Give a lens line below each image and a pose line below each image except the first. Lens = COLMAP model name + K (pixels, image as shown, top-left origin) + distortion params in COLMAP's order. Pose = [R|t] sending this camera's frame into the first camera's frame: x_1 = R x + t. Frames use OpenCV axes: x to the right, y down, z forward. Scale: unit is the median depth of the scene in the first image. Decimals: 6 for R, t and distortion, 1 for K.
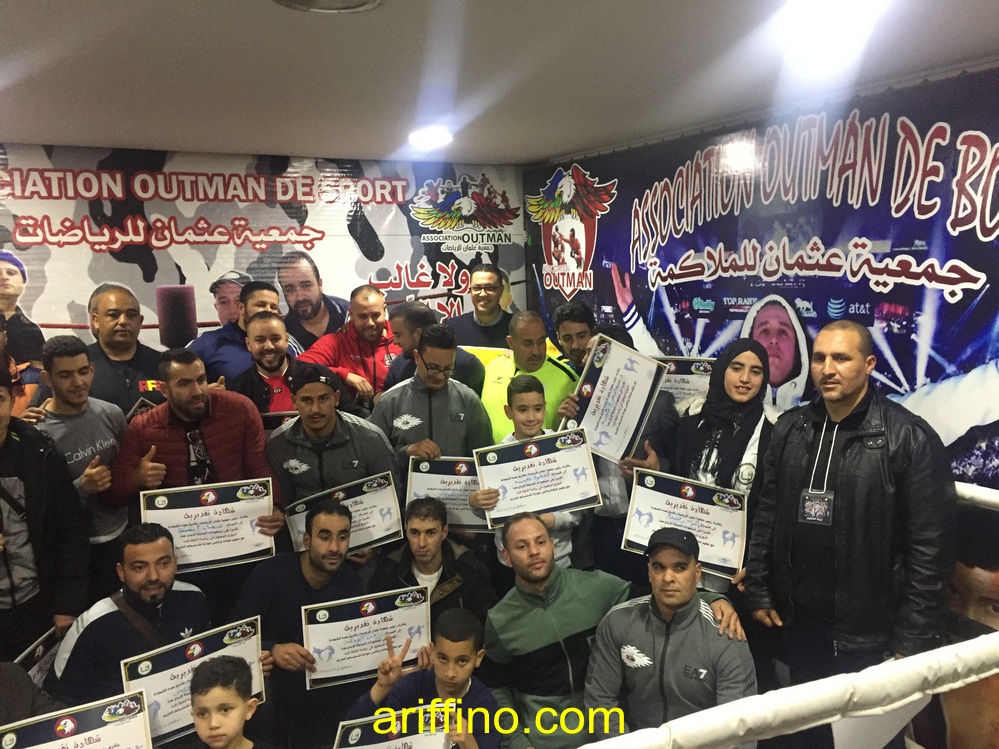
lens RADIAL K [[849.2, 0, 499.6], [0, 849.2, 380.4], [0, 0, 1]] dist [0.091882, -0.124072]
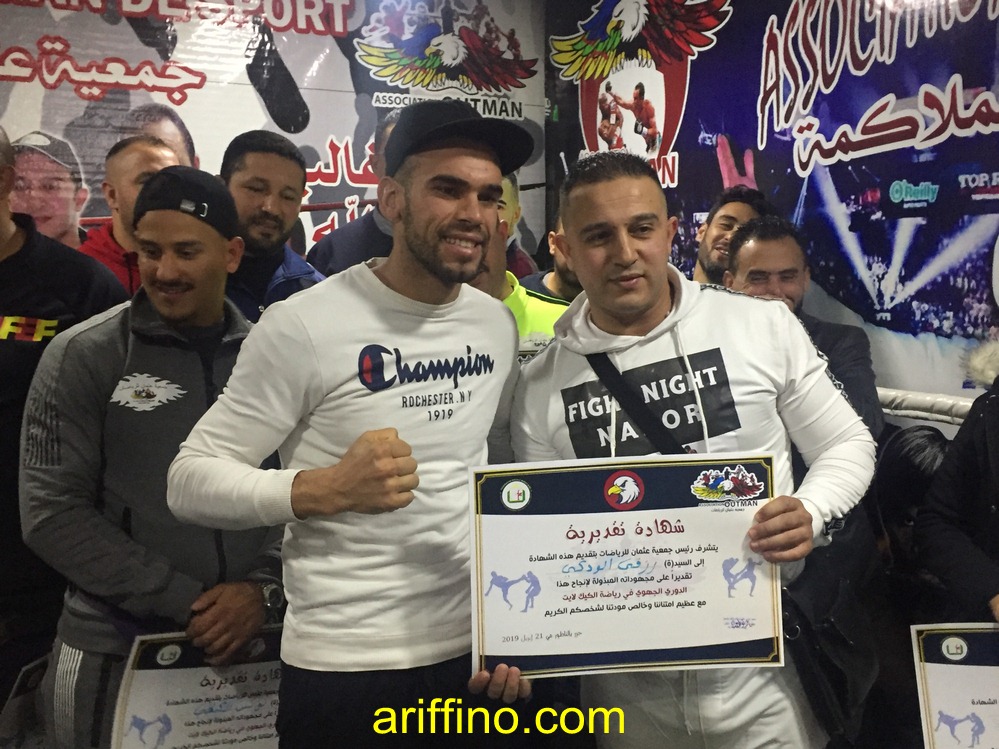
lens RADIAL K [[1184.6, 0, 495.6], [0, 1184.6, 363.9], [0, 0, 1]] dist [0.133342, -0.209444]
pose [[0.997578, 0.020637, 0.066420, -0.065857], [-0.018378, 0.999237, -0.034459, 0.044792], [-0.067081, 0.033154, 0.997197, 0.211312]]
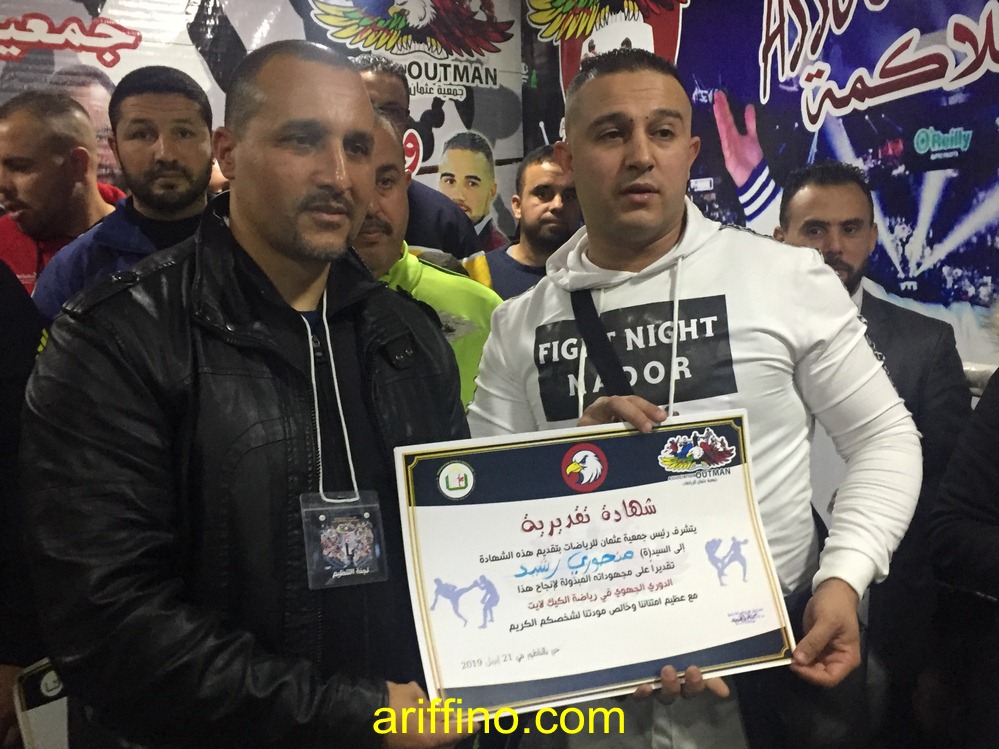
lens RADIAL K [[1186.5, 0, 494.1], [0, 1186.5, 374.9], [0, 0, 1]] dist [0.084053, -0.079667]
pose [[0.997294, 0.008461, 0.073032, -0.049065], [-0.005774, 0.999302, -0.036921, 0.057309], [-0.073294, 0.036399, 0.996646, 0.299203]]
